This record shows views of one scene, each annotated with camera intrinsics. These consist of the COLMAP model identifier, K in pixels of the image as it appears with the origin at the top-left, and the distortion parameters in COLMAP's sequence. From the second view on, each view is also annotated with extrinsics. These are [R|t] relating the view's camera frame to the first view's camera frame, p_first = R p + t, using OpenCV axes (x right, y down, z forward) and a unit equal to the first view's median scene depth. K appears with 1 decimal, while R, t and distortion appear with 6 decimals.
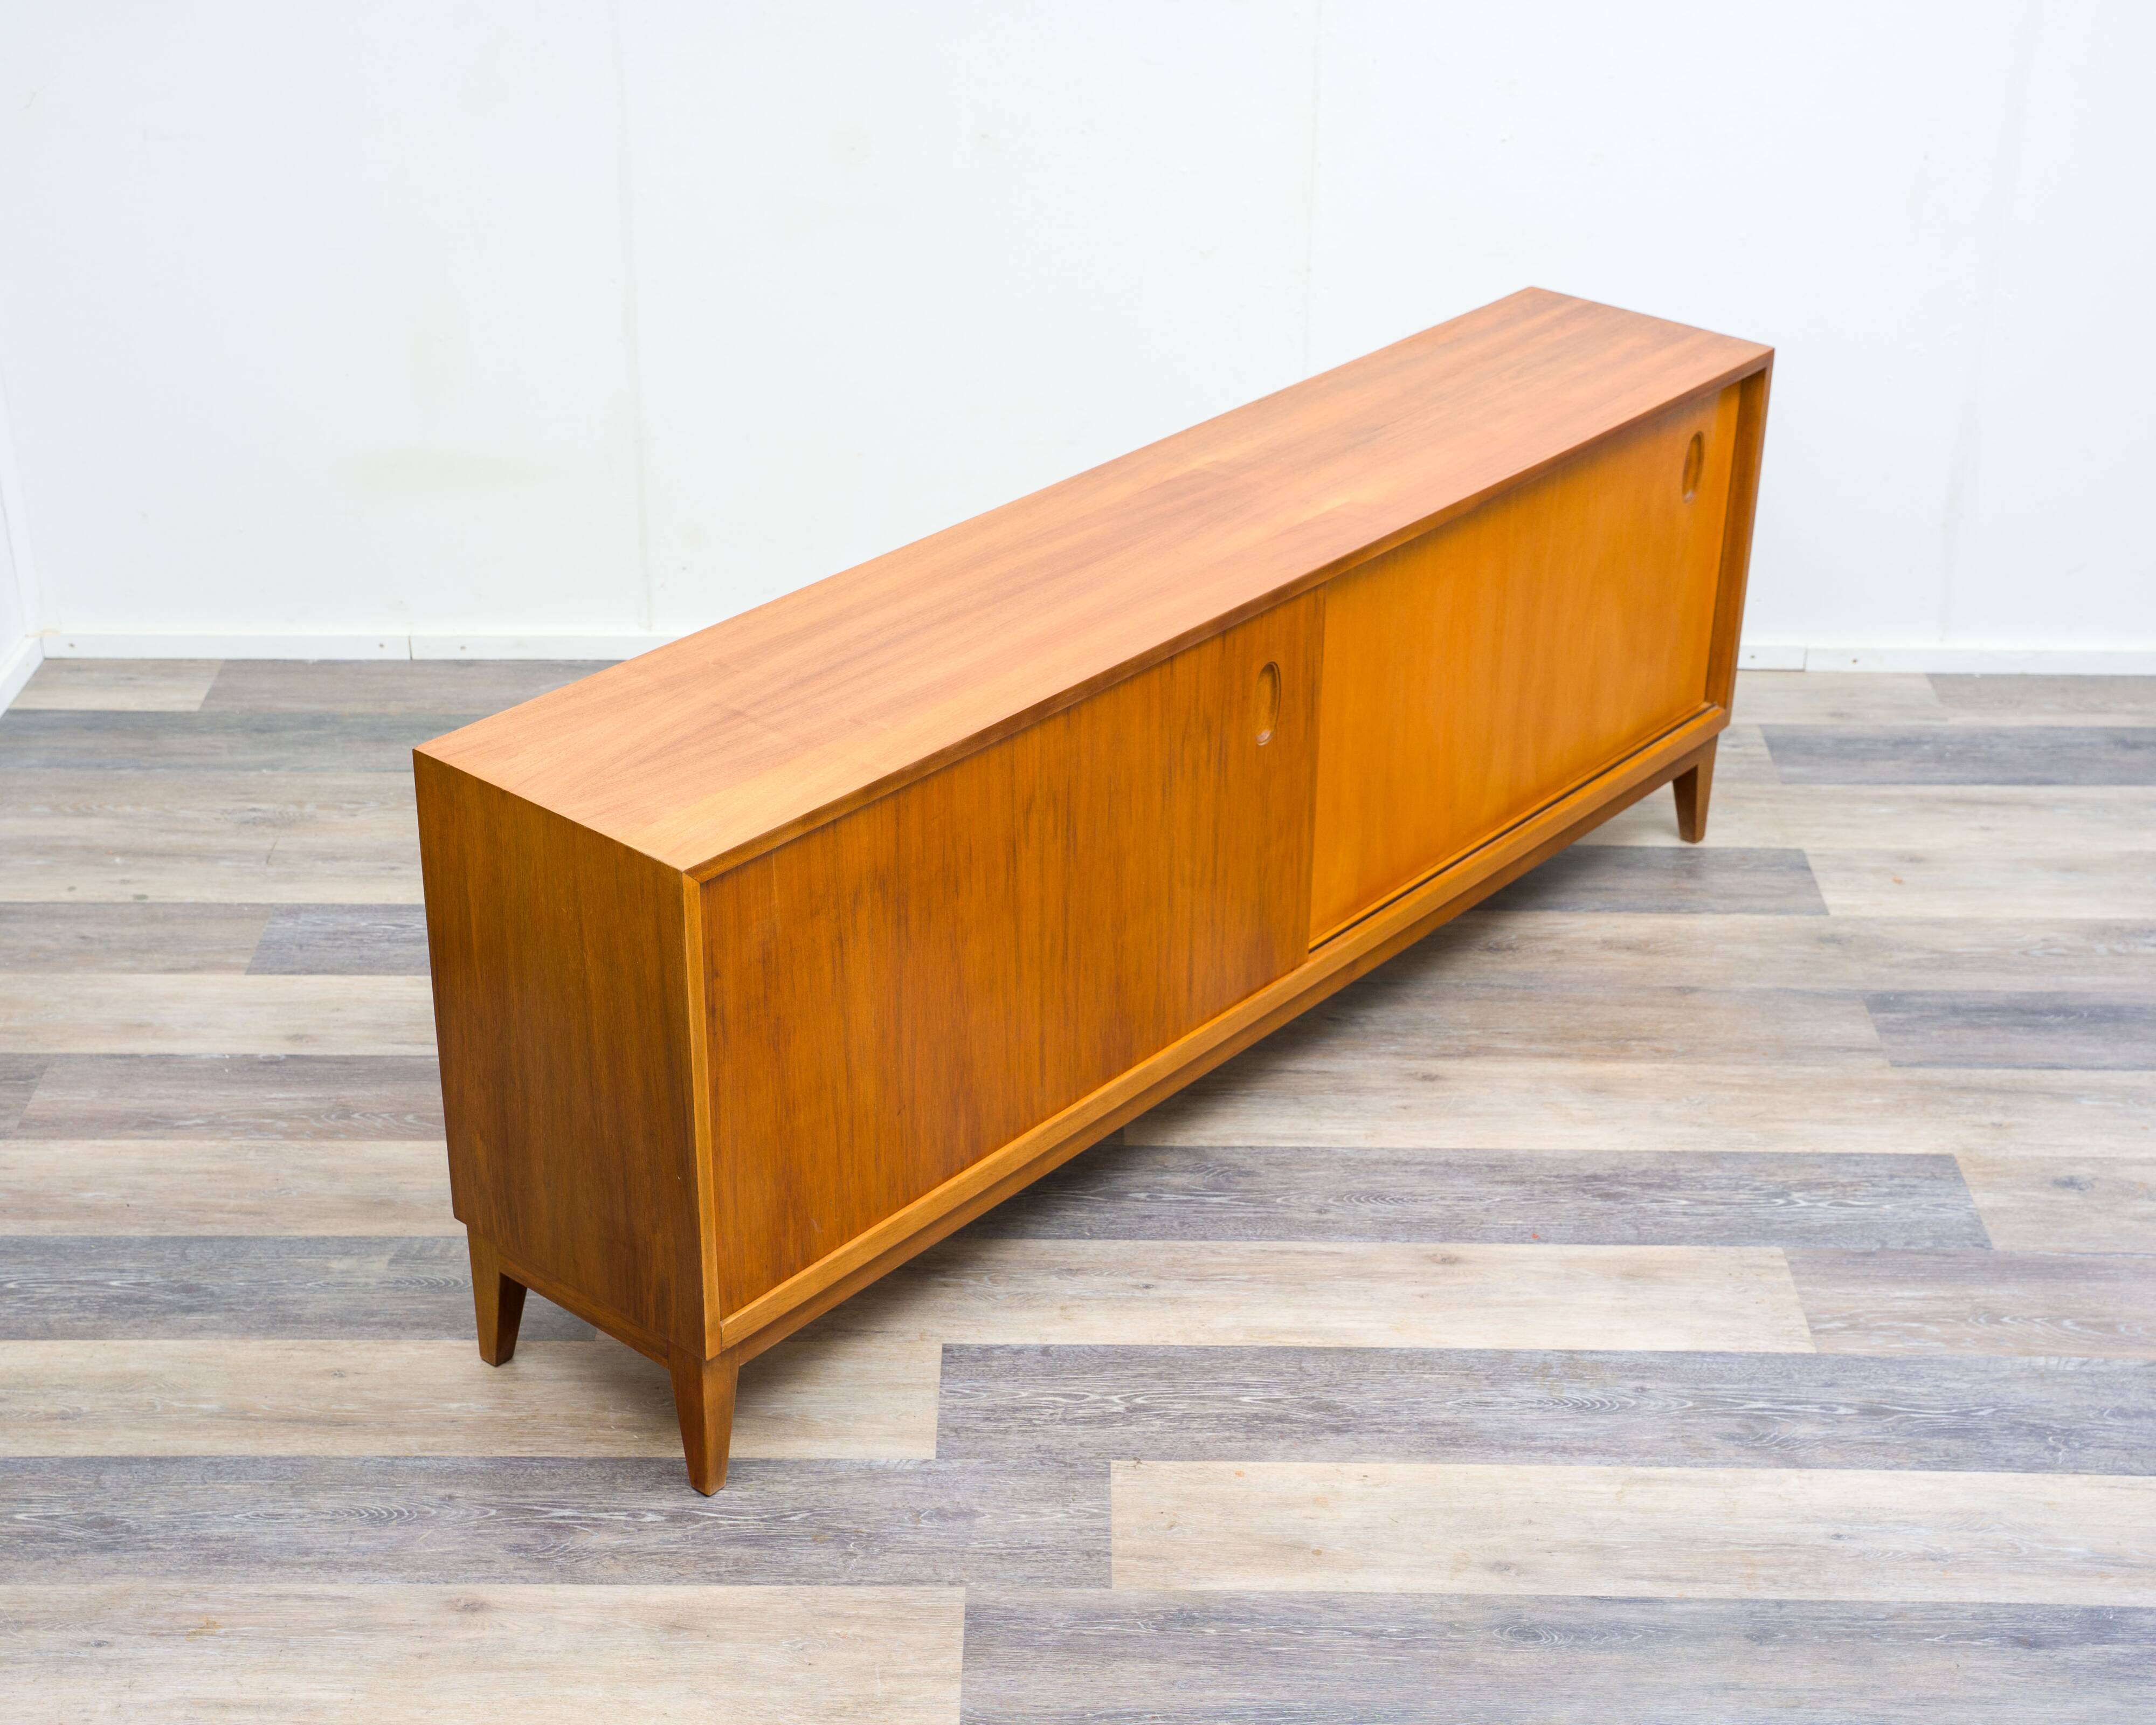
lens RADIAL K [[3260.2, 0, 1051.7], [0, 3260.2, 860.8], [0, 0, 1]] dist [0.006734, 0.304992]
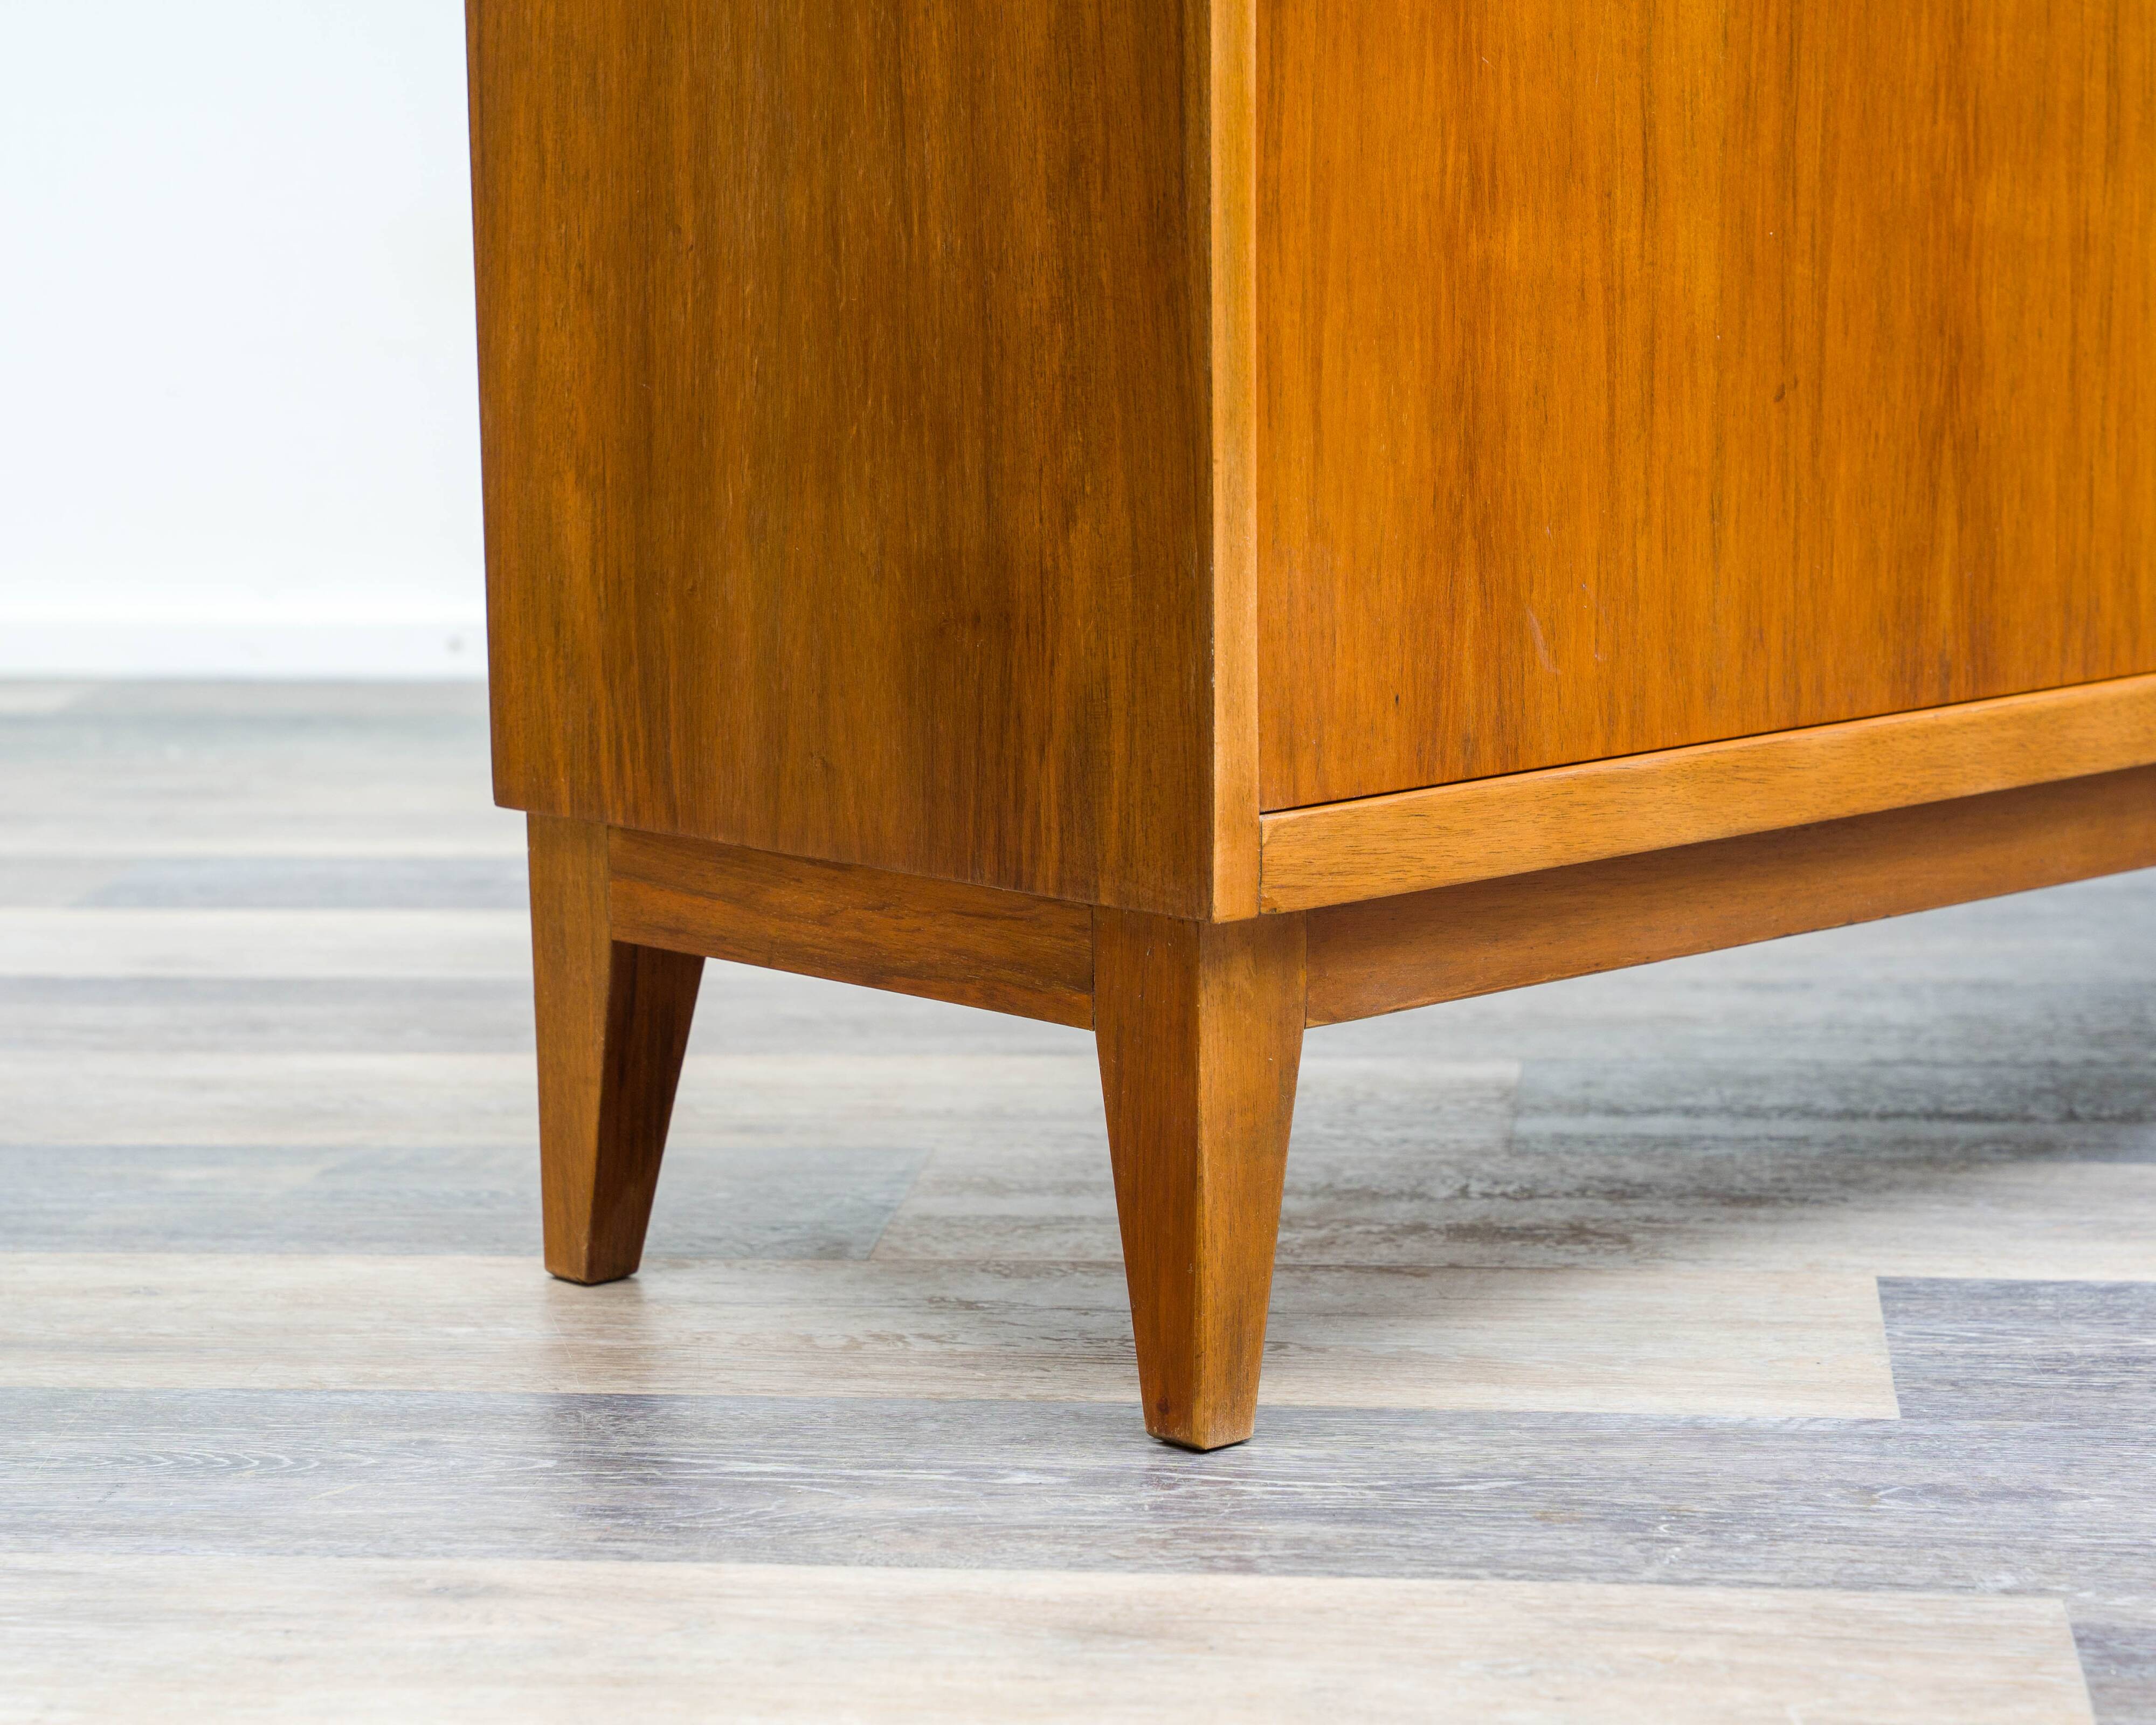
lens RADIAL K [[5288.3, 0, 965.3], [0, 5288.3, 923.0], [0, 0, 1]] dist [0.203805, 0.675797]
pose [[0.992286, -0.001270, -0.123962, -0.062061], [-0.036859, 0.951701, -0.304805, 0.301536], [0.118362, 0.307023, 0.944313, 0.475337]]
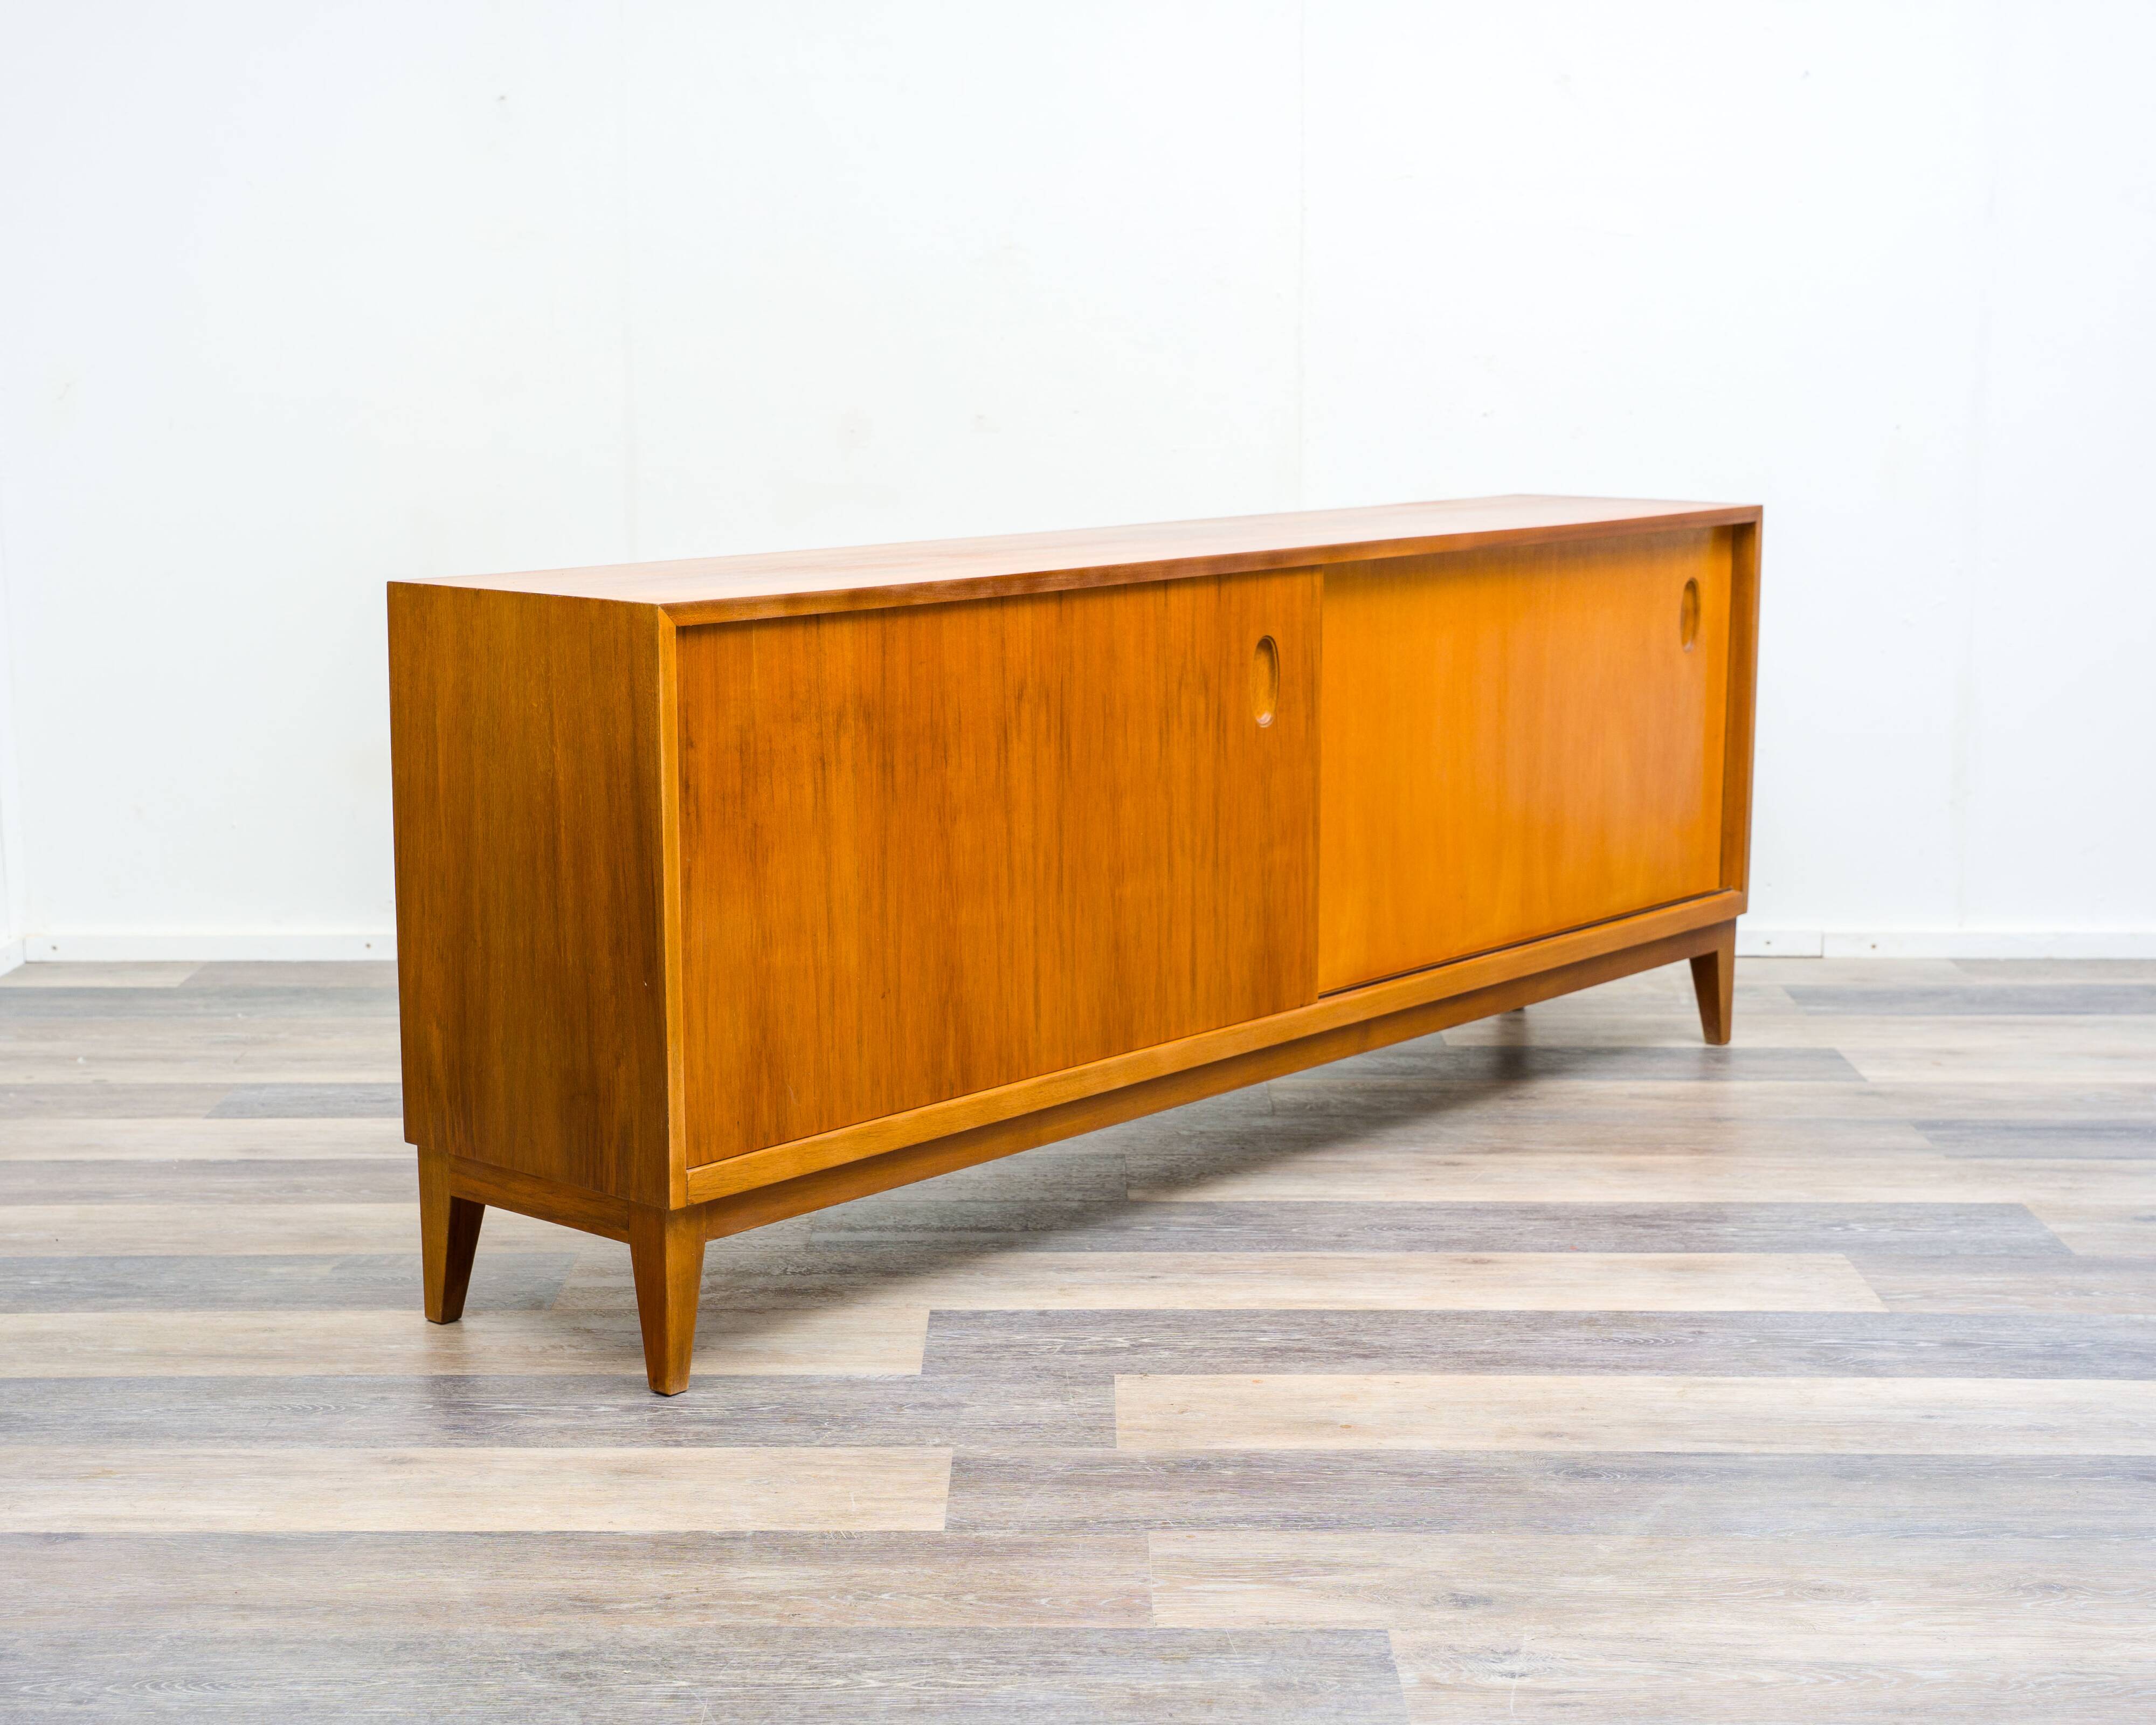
lens RADIAL K [[3240.7, 0, 1019.9], [0, 3240.7, 860.6], [0, 0, 1]] dist [0.011557, 0.285147]
pose [[0.999897, -0.008720, -0.011371, 0.003301], [0.004725, 0.949788, -0.312858, 0.329822], [0.013528, 0.312773, 0.949732, 0.102106]]
